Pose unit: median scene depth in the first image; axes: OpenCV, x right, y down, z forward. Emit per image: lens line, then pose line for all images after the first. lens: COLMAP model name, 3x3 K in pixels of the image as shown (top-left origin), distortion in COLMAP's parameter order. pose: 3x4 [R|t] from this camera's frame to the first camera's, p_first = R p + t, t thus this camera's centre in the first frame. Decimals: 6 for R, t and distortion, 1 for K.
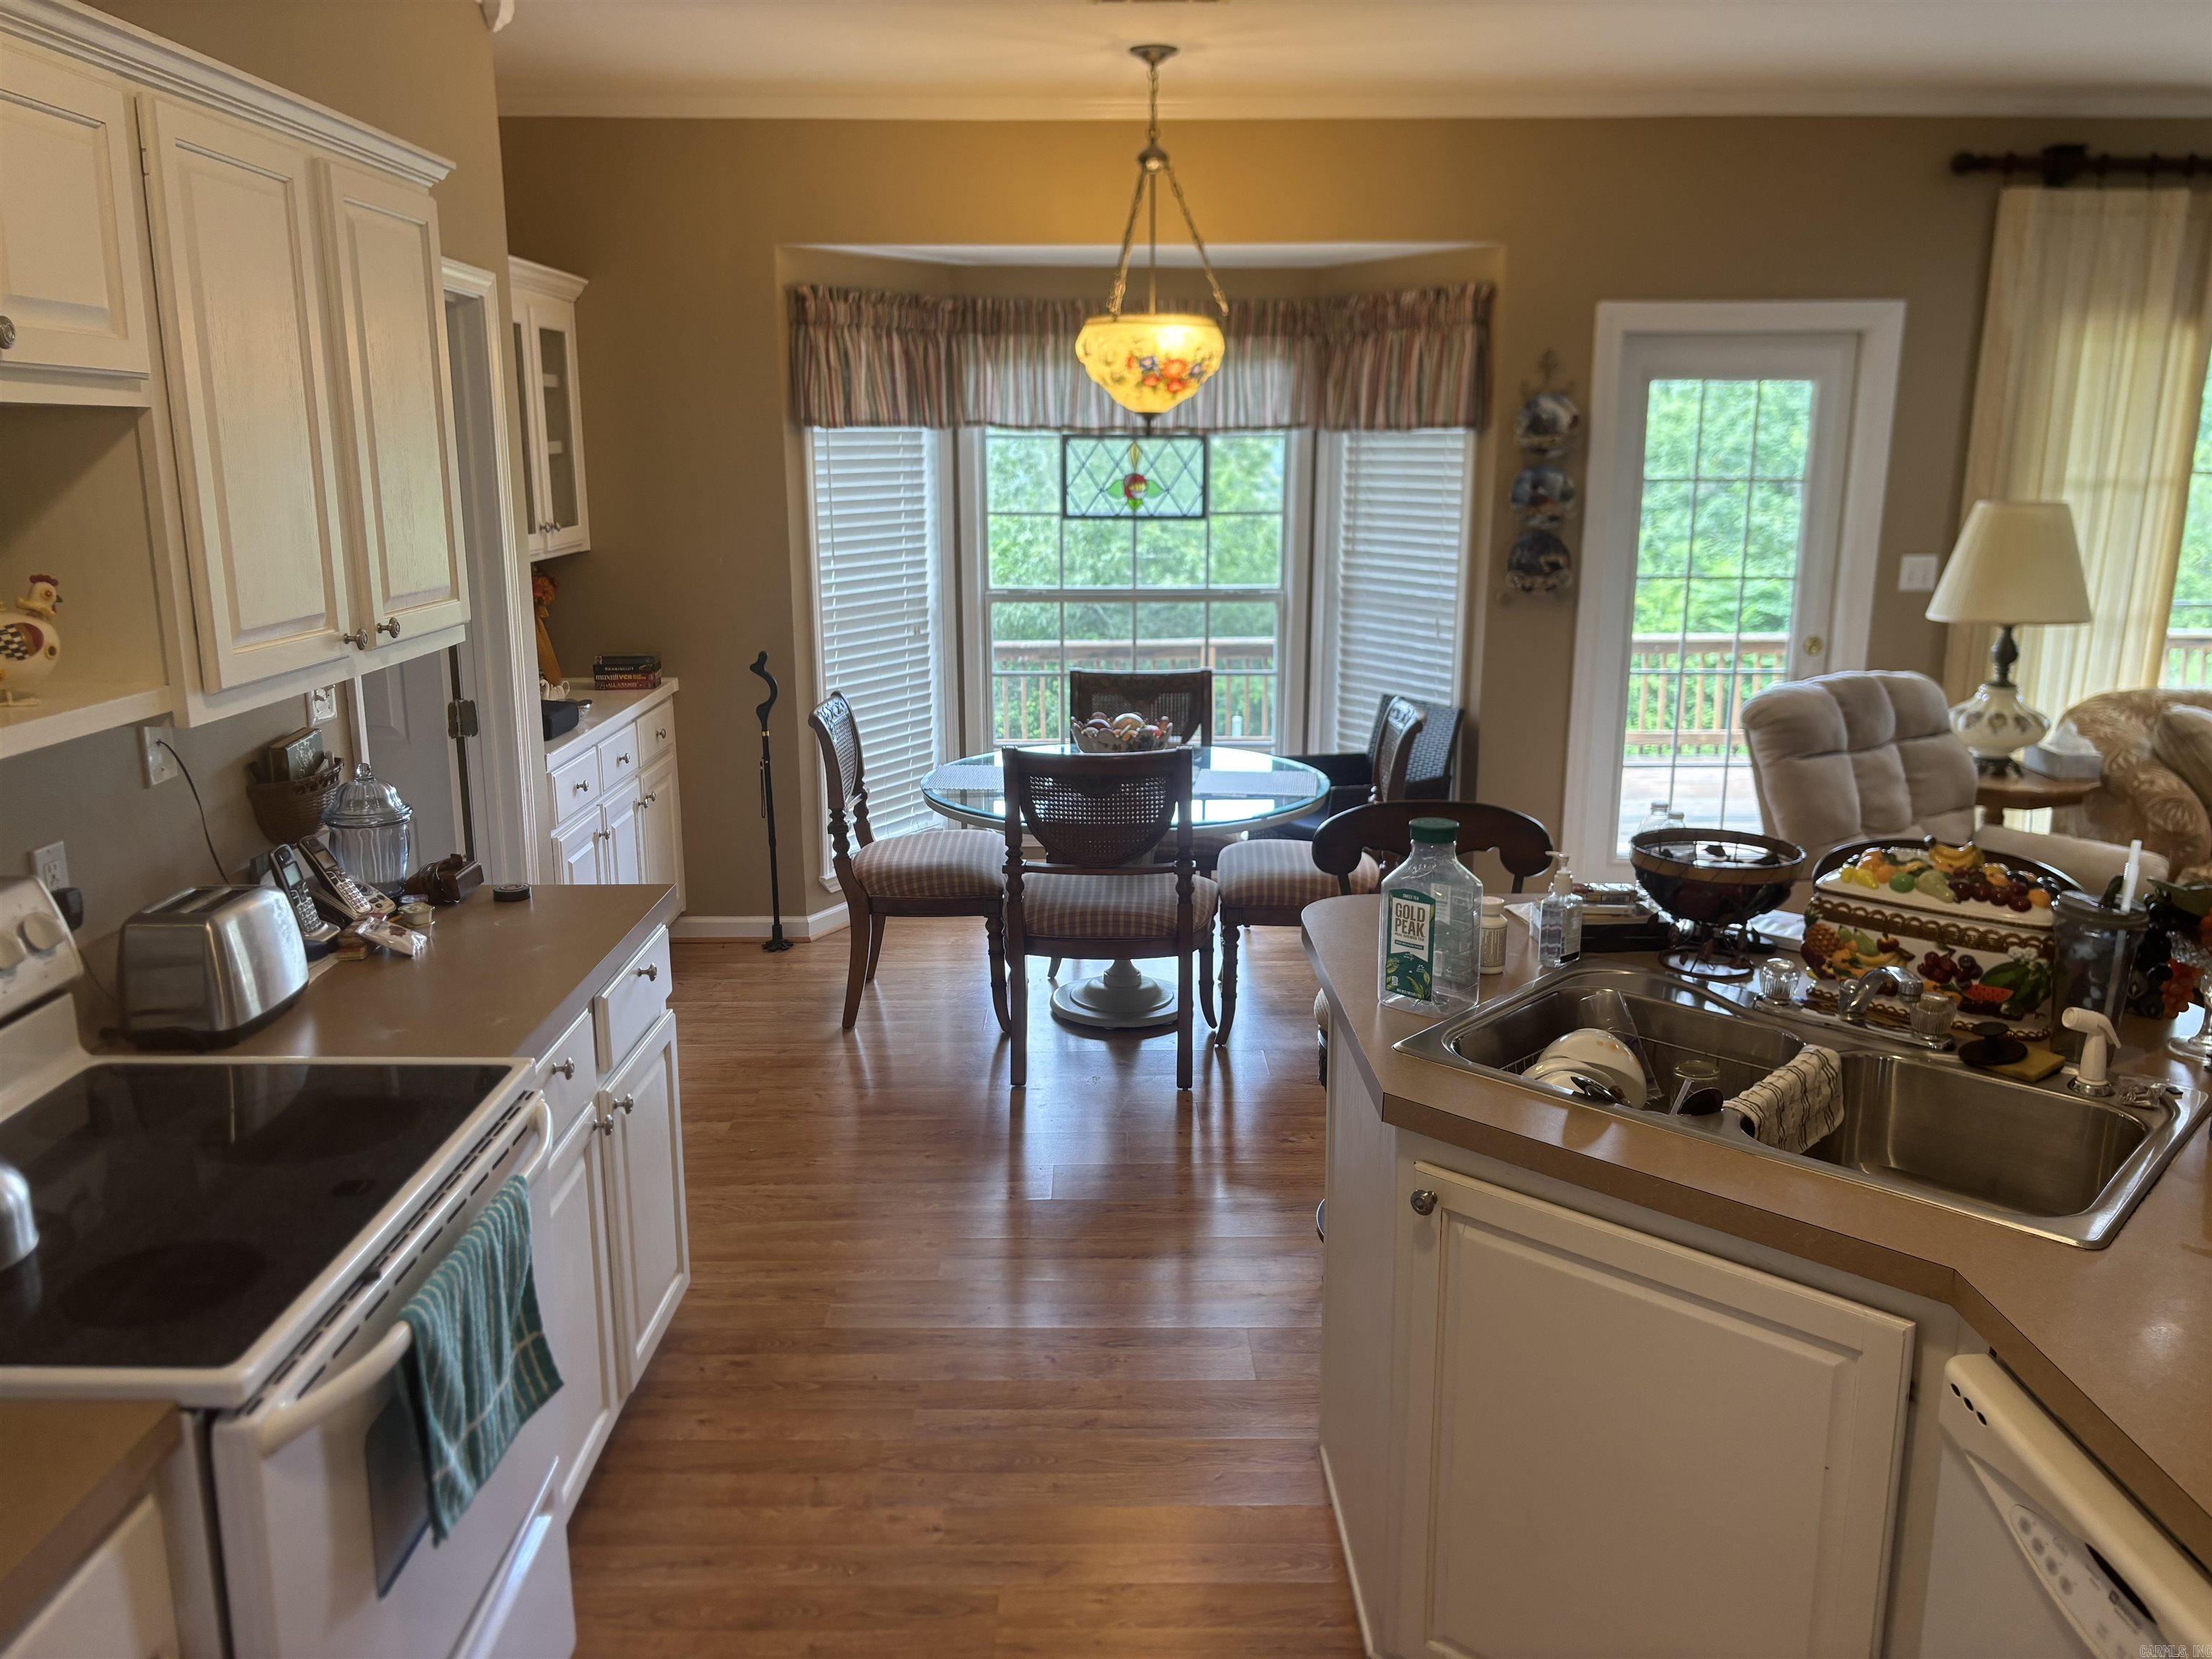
lens RADIAL K [[1674.1, 0, 1095.3], [0, 1674.1, 828.0], [0, 0, 1]] dist [0.037343, -0.030026]
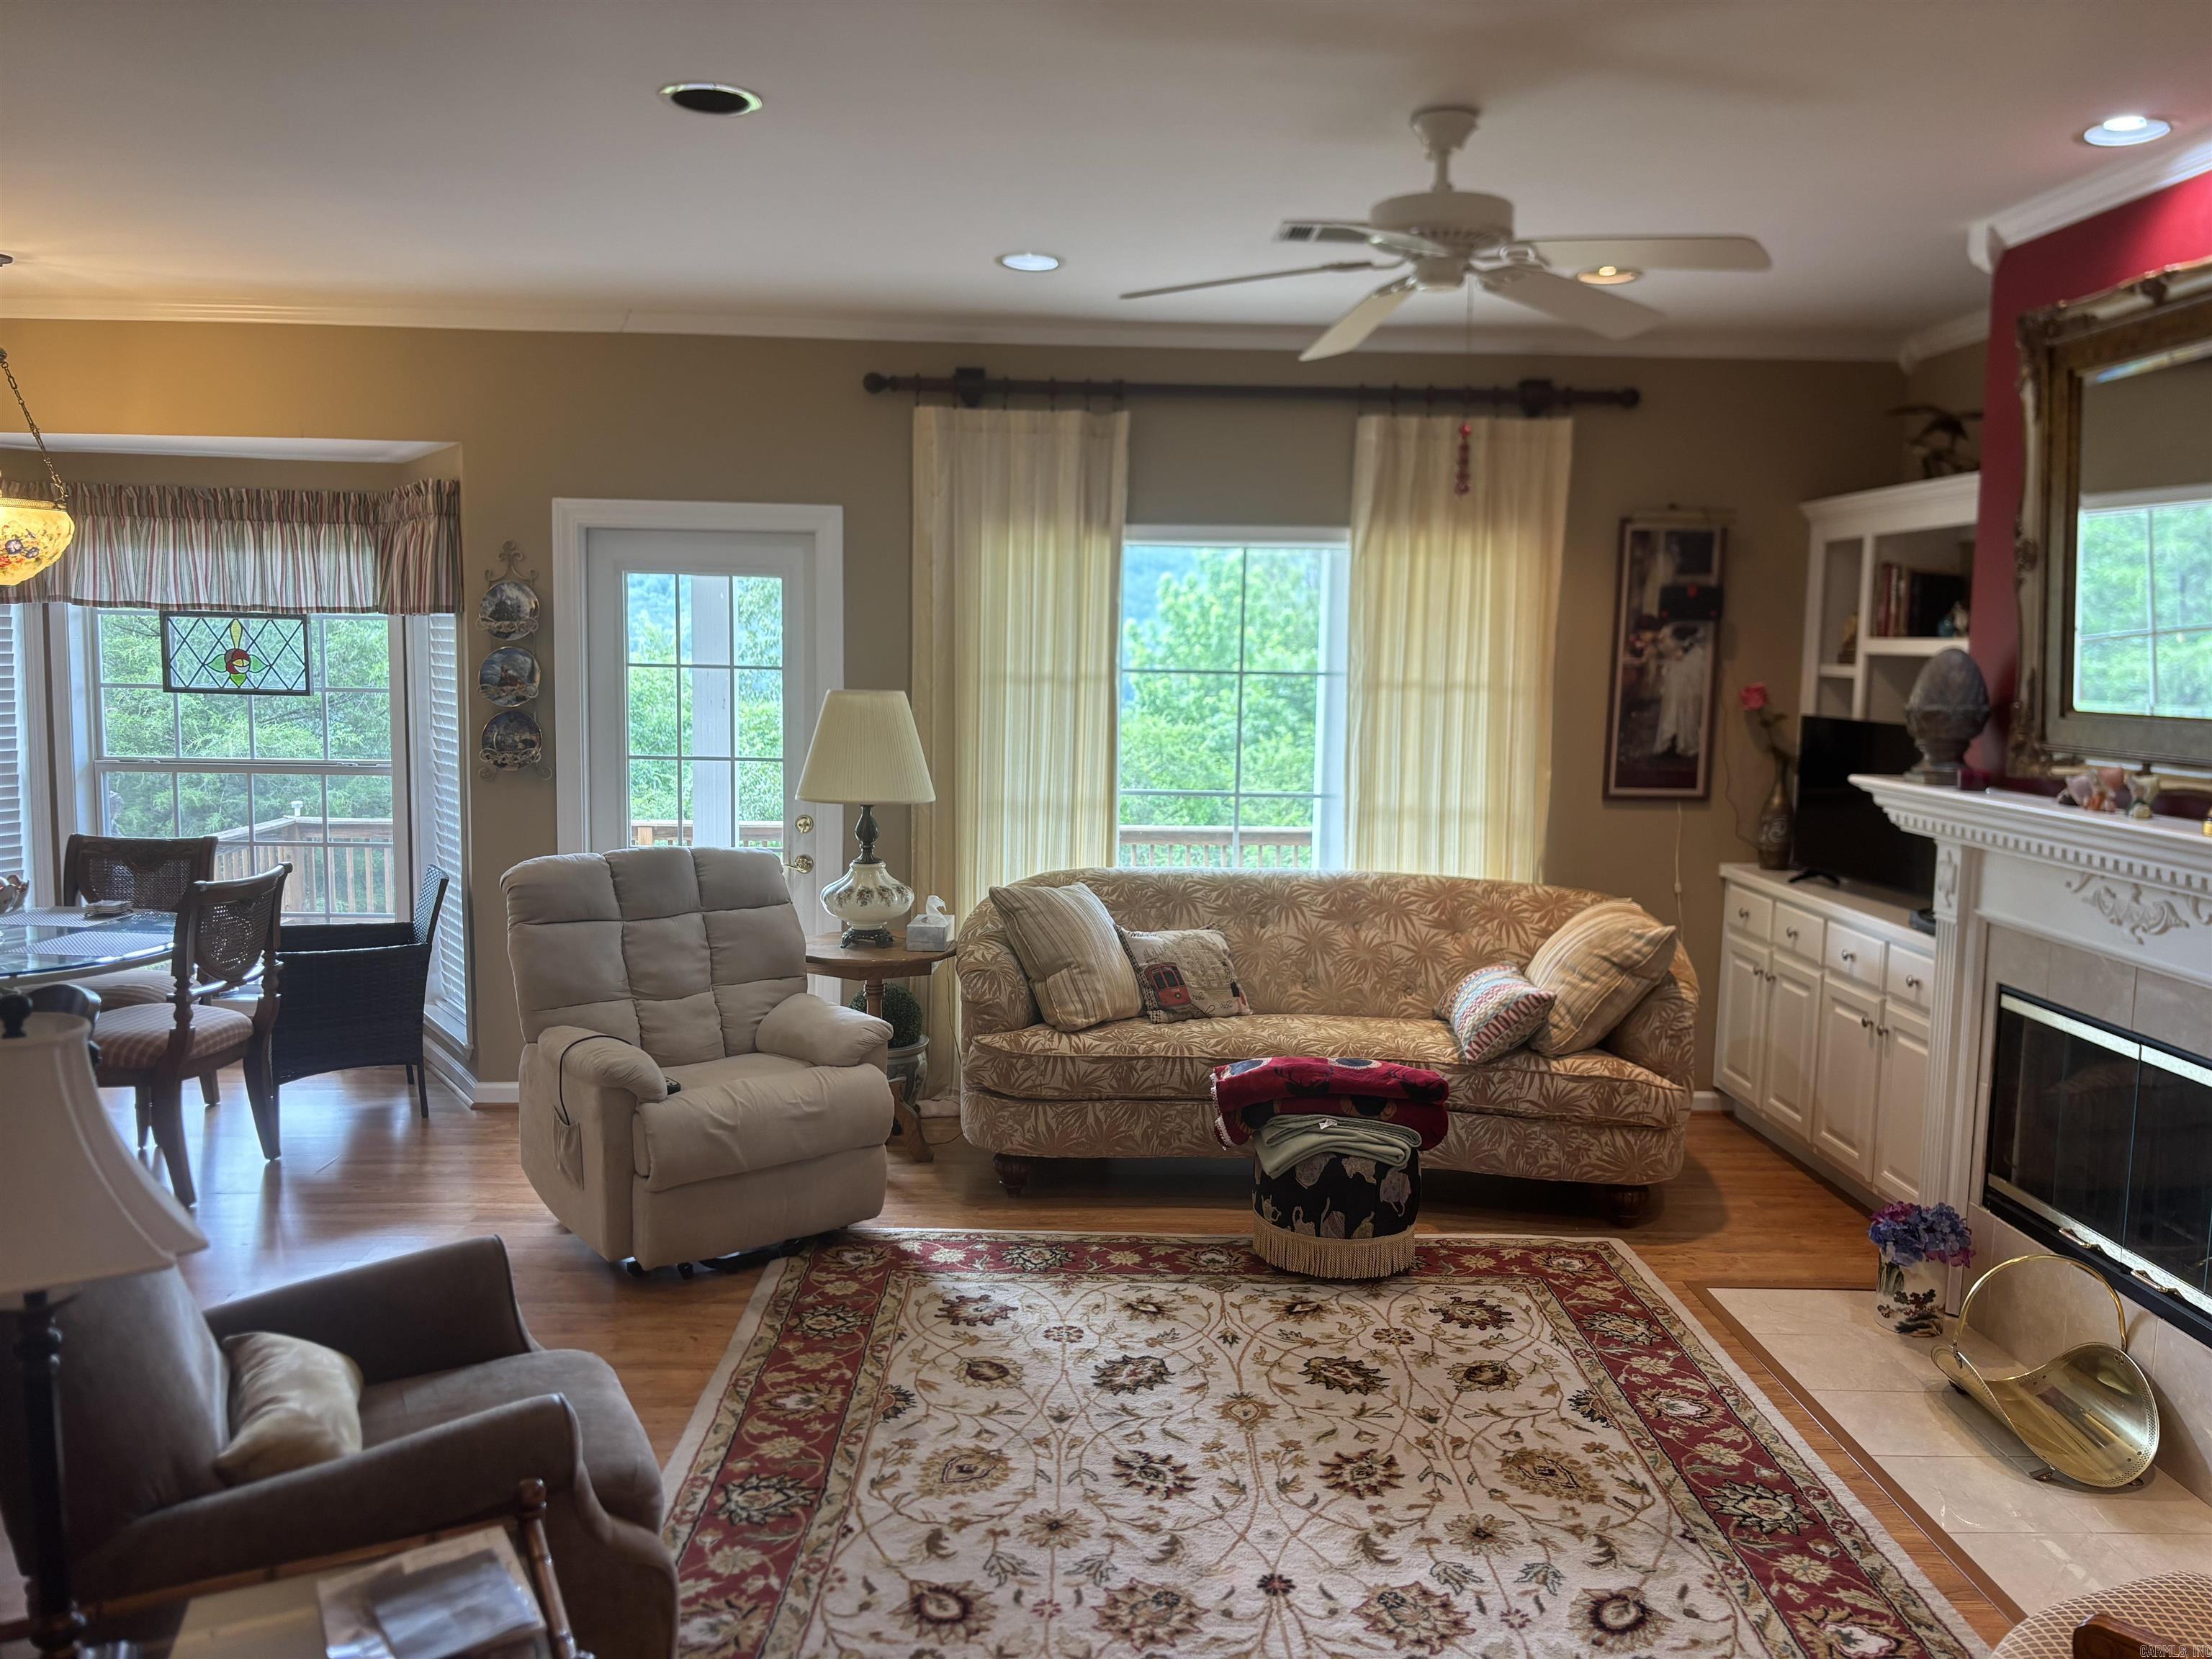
lens RADIAL K [[1674.1, 0, 1095.3], [0, 1674.1, 828.0], [0, 0, 1]] dist [0.037343, -0.030026]
pose [[0.999675, 0.016458, 0.019446, 0.606115], [-0.014127, 0.993329, -0.114449, 0.010695], [-0.021200, 0.114137, 0.993239, -0.036781]]
